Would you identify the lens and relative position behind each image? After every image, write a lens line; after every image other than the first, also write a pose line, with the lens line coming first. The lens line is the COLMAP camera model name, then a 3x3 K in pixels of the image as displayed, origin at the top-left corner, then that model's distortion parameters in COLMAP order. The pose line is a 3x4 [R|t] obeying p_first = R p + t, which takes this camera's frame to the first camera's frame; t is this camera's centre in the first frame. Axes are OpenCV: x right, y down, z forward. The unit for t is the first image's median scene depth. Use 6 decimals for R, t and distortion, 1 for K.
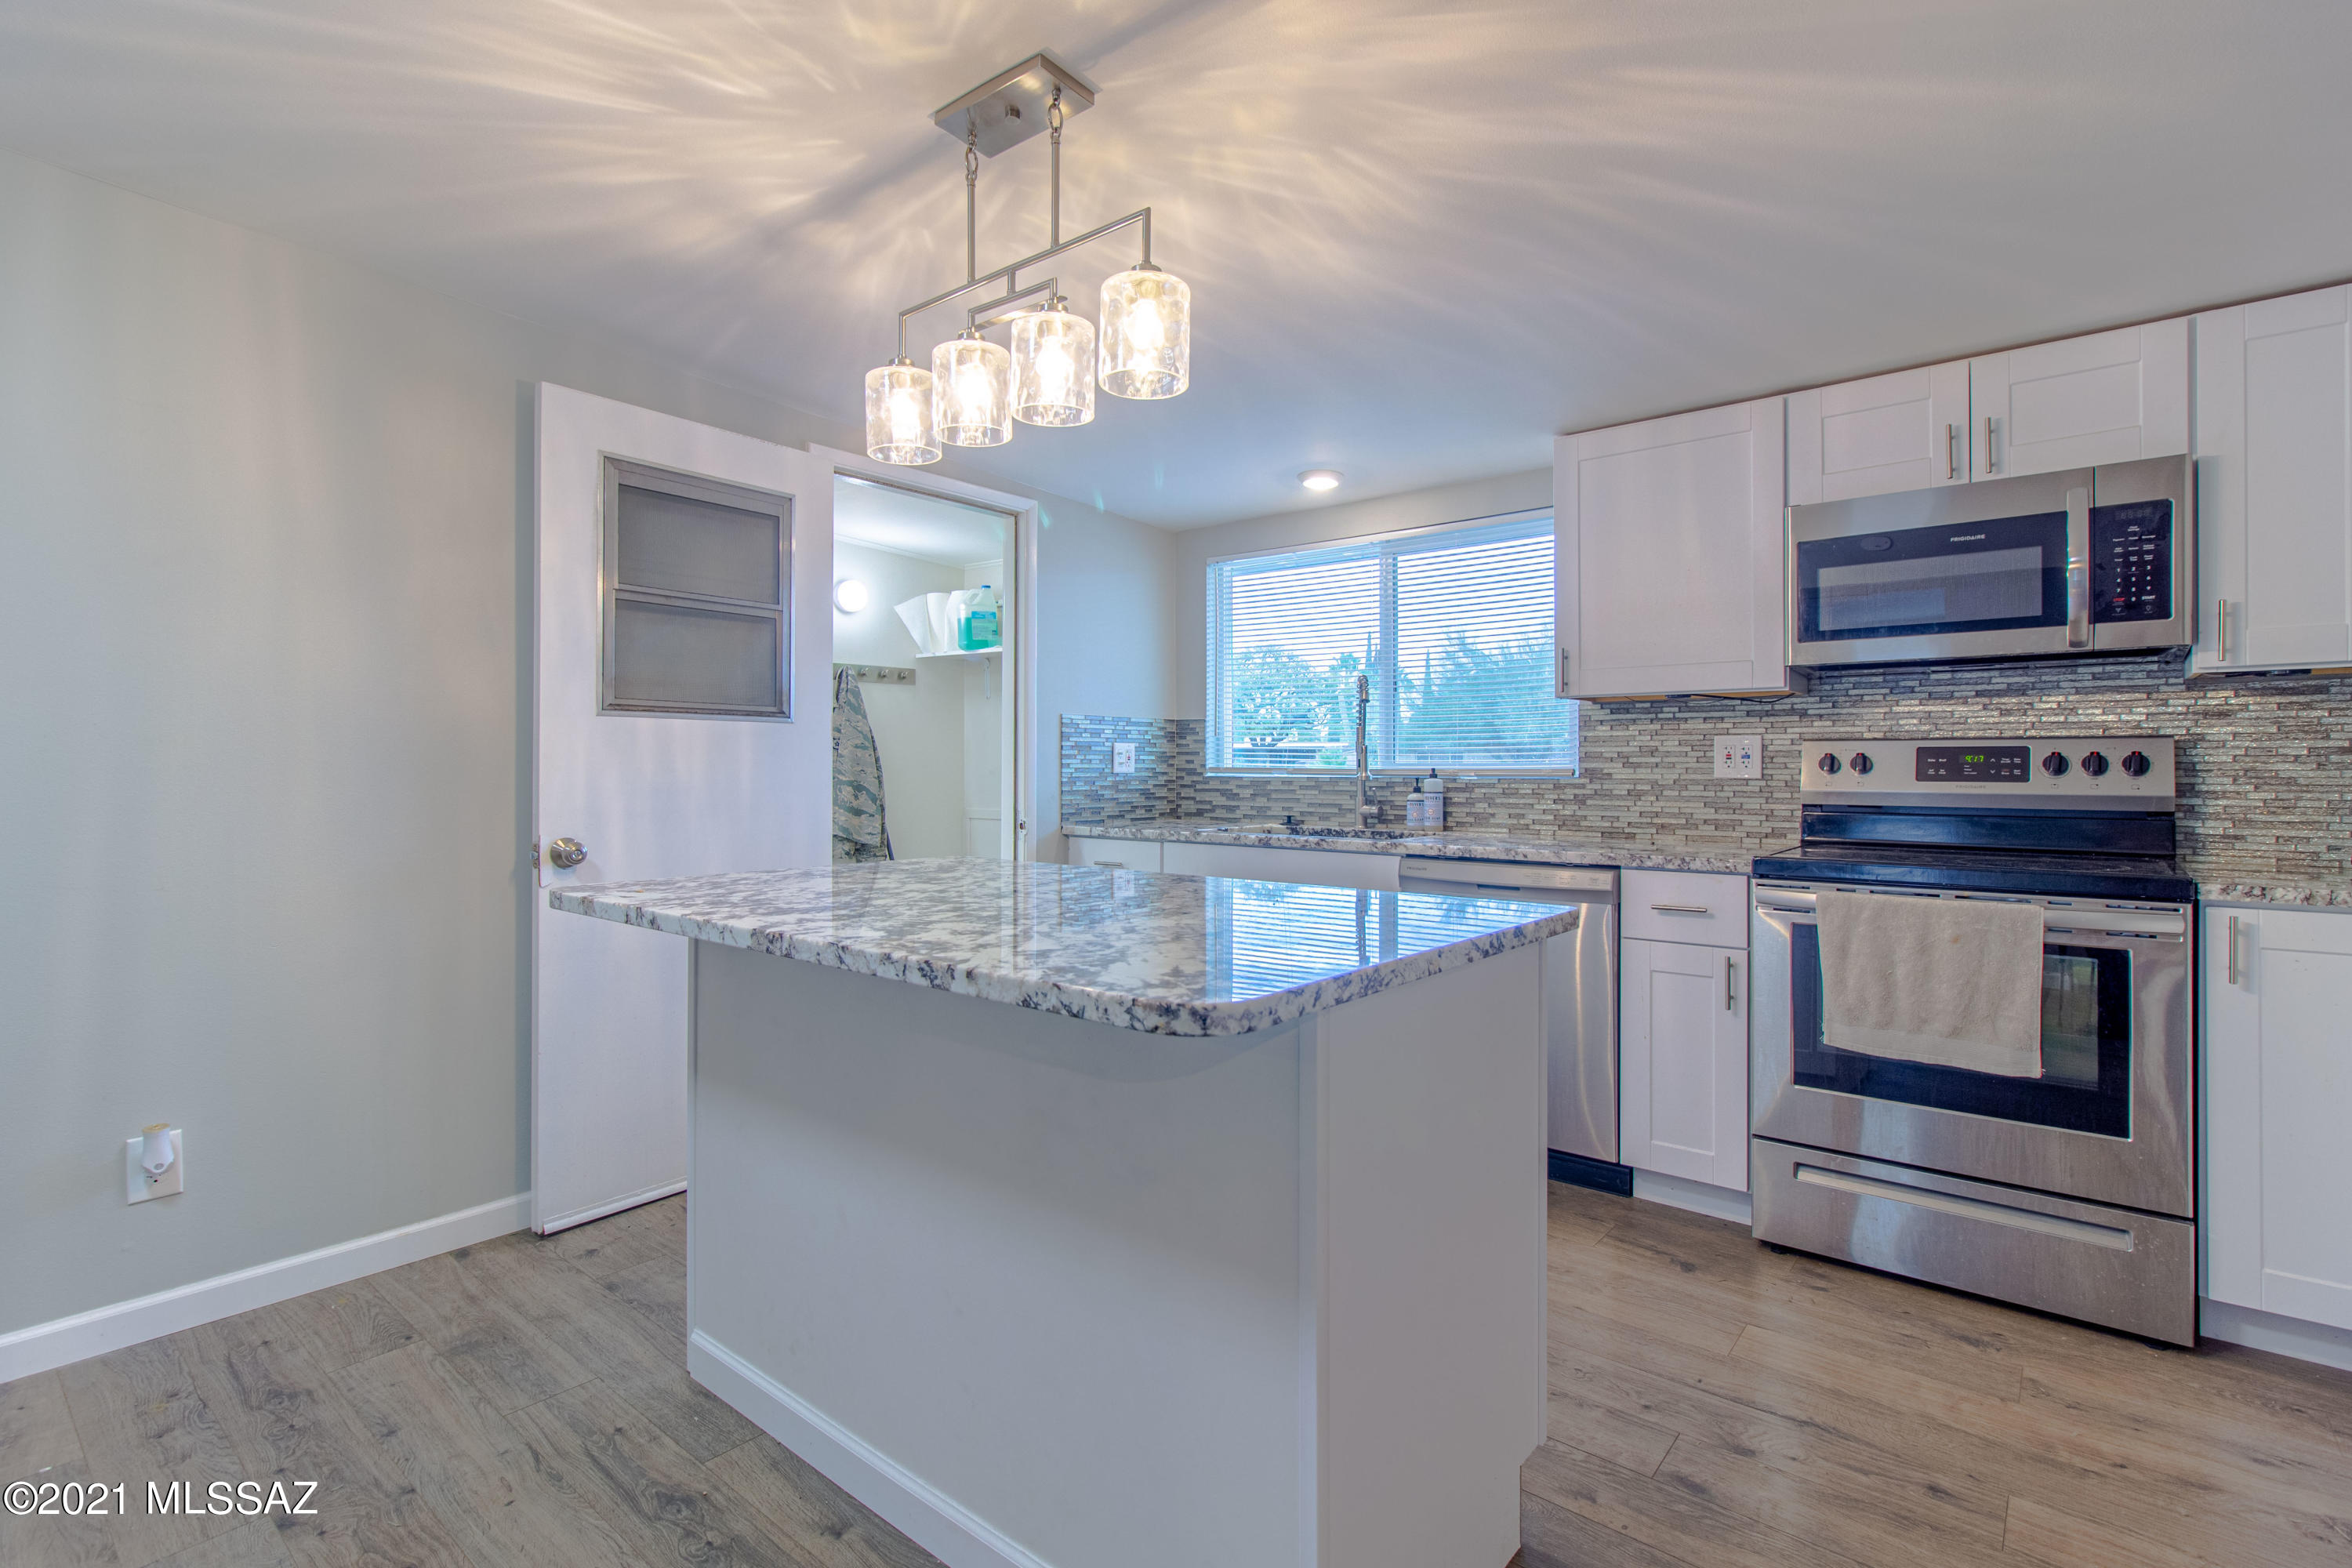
lens RADIAL K [[1101.2, 0, 1166.1], [0, 1101.2, 770.0], [0, 0, 1]] dist [0.001087, -0.000084]
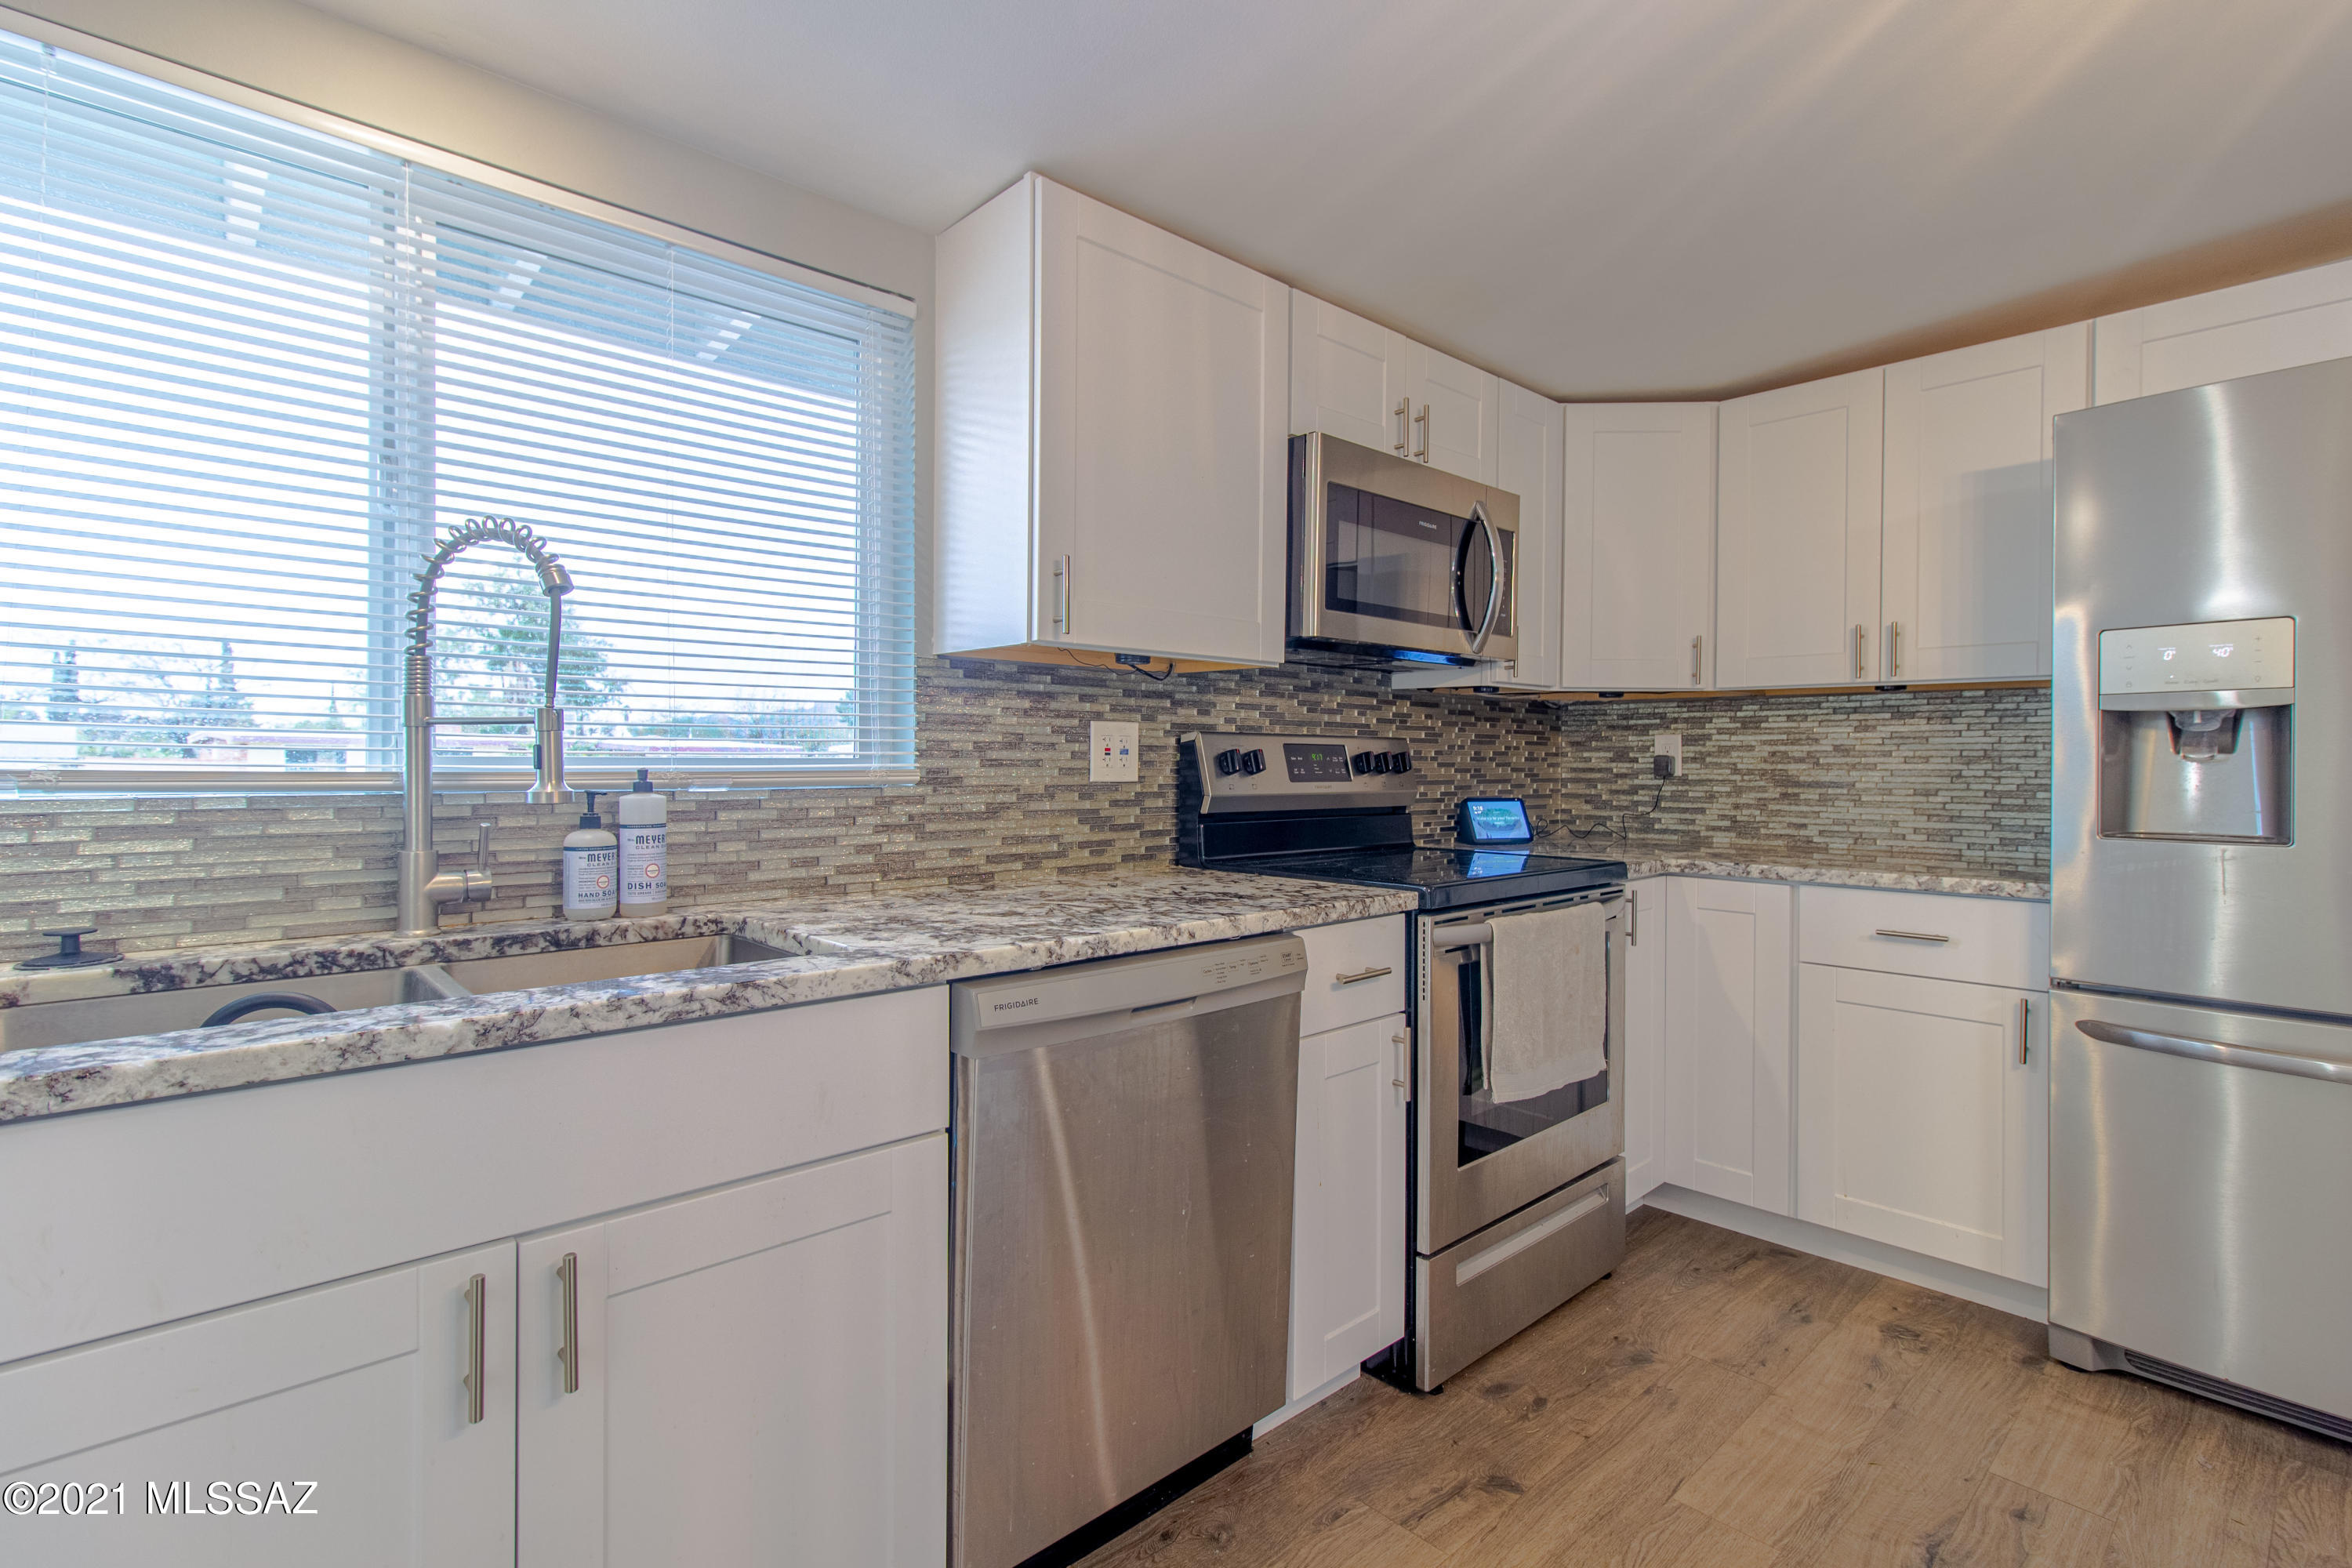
lens RADIAL K [[1101.2, 0, 1187.2], [0, 1101.2, 772.9], [0, 0, 1]] dist [0.001087, -0.000084]
pose [[0.123906, -0.008556, 0.992257, -0.219598], [0.000746, 0.999963, 0.008529, -0.005251], [-0.992294, -0.000317, 0.123908, 1.012355]]
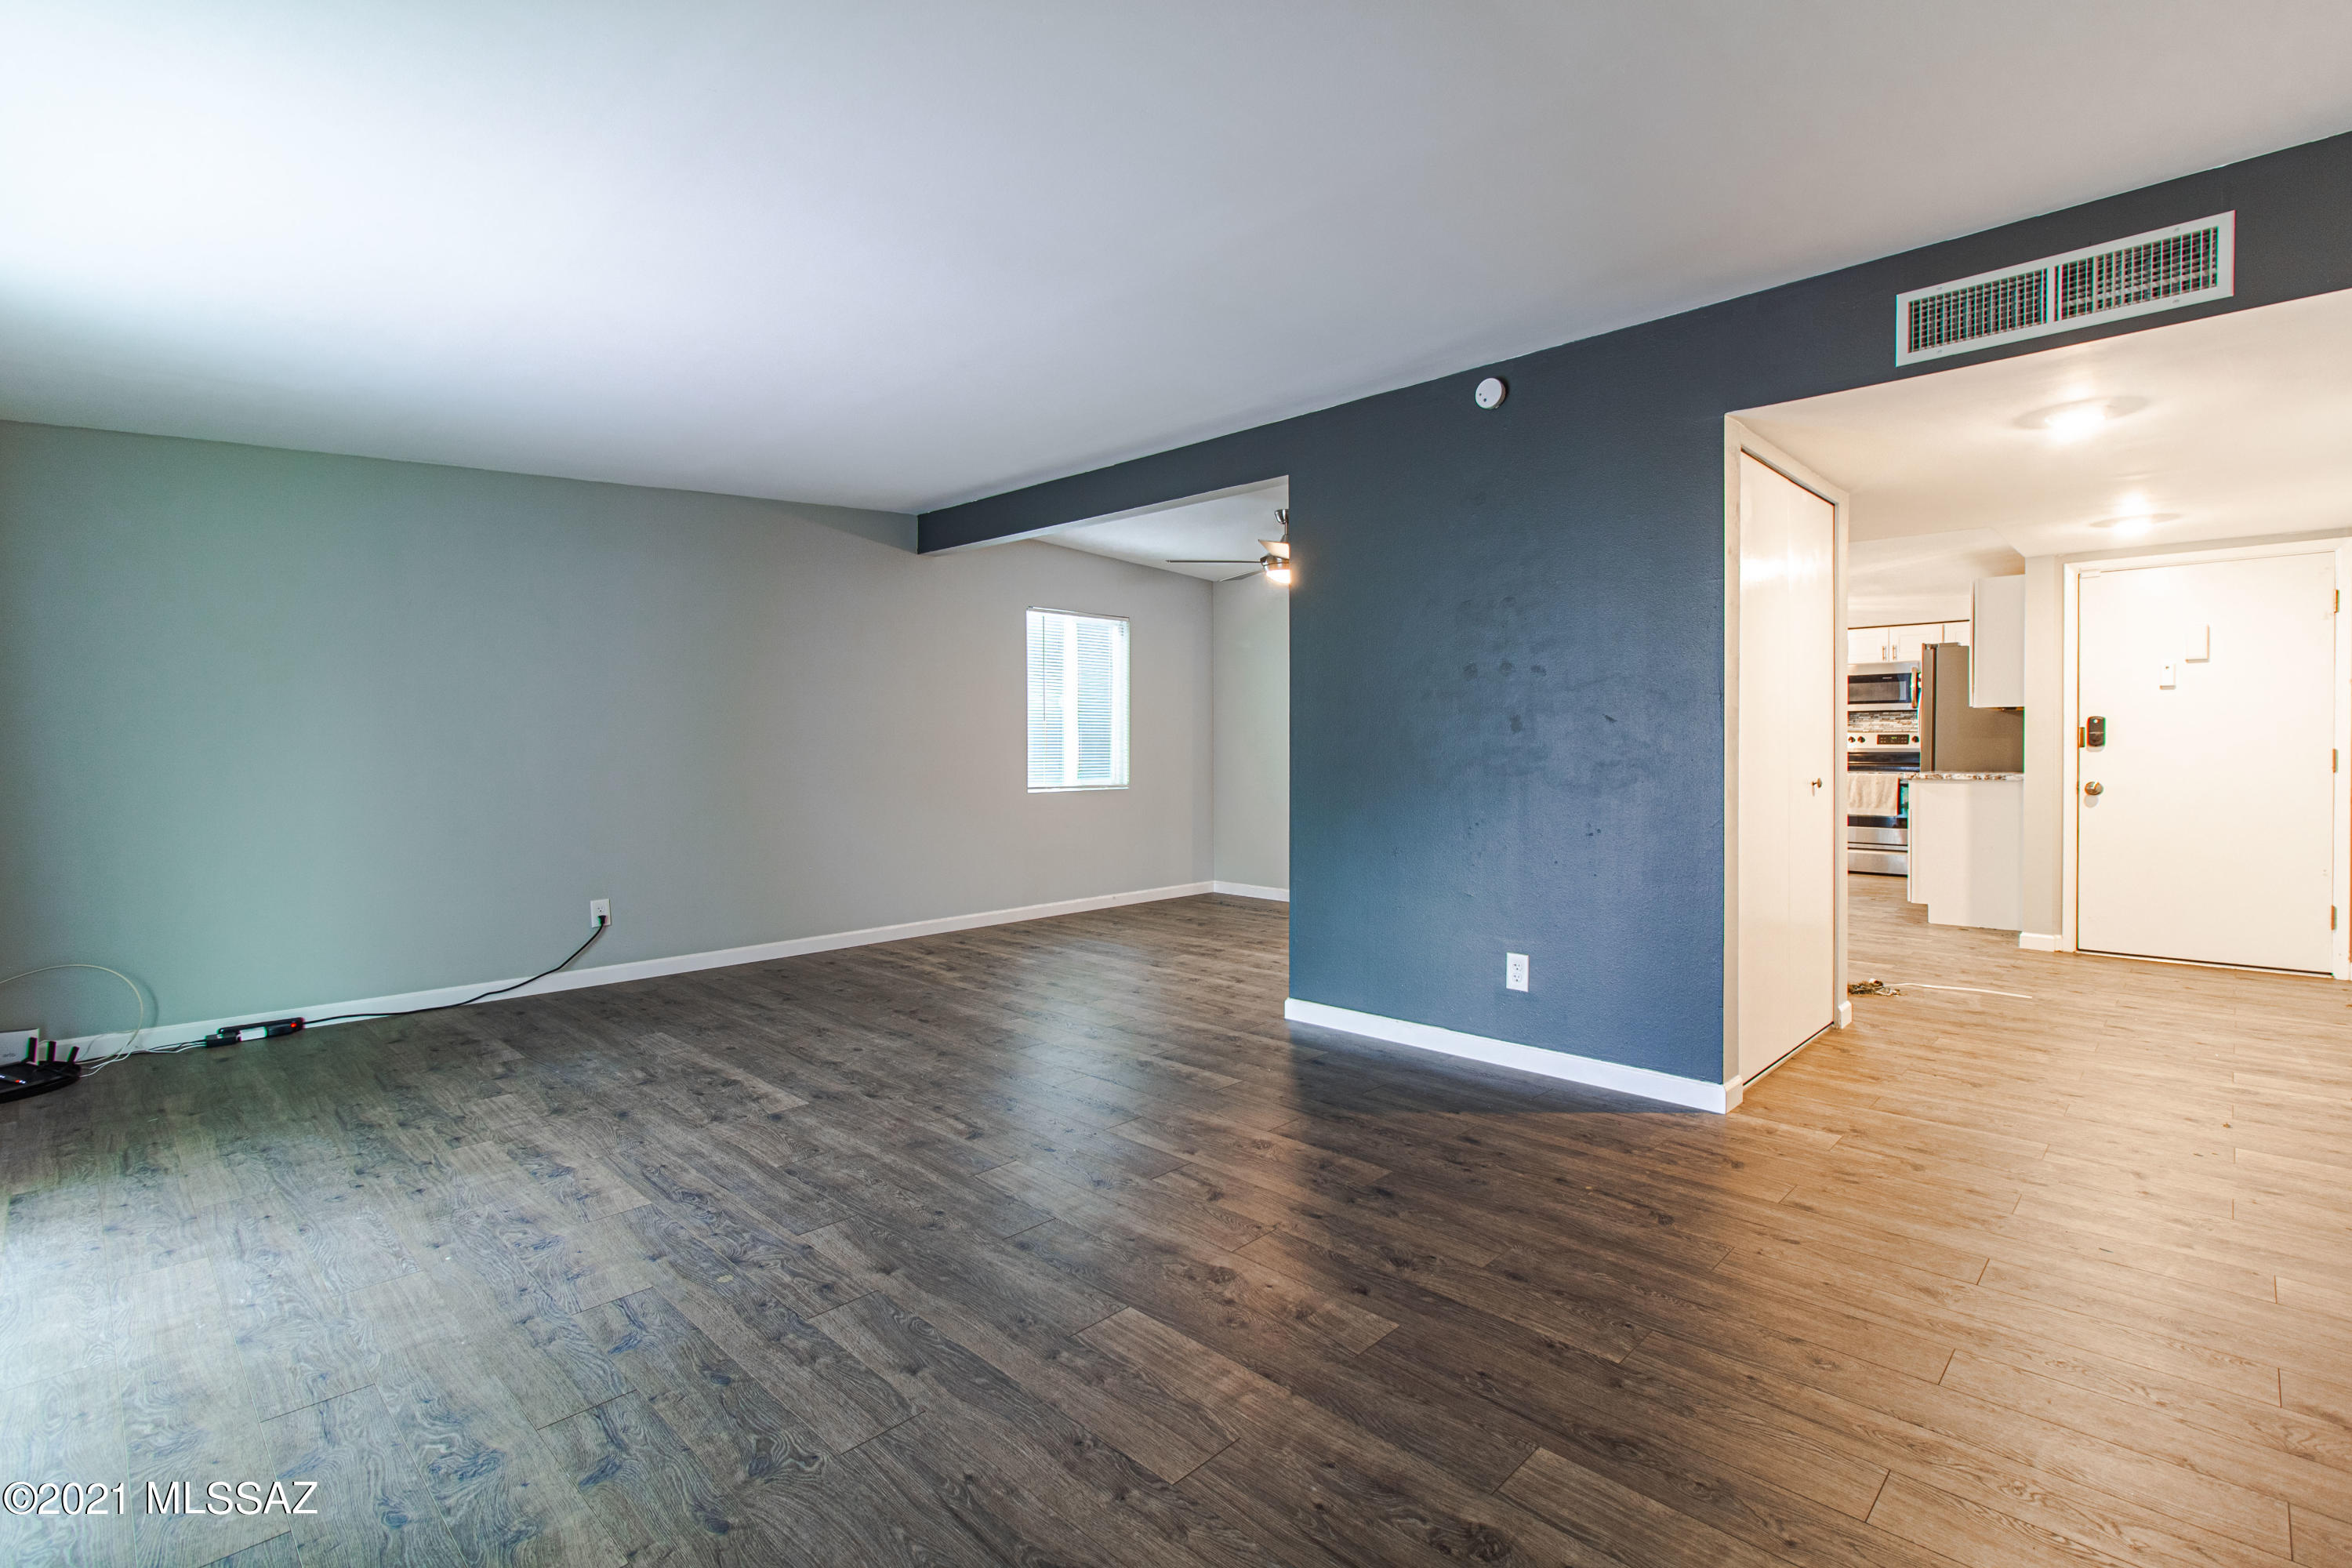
lens RADIAL K [[1101.2, 0, 1193.7], [0, 1101.2, 763.9], [0, 0, 1]] dist [0.001087, -0.000084]
pose [[0.998526, -0.003058, -0.054198, -1.291339], [0.004047, 0.999827, 0.018140, -0.000843], [0.054133, -0.018333, 0.998365, -2.611903]]
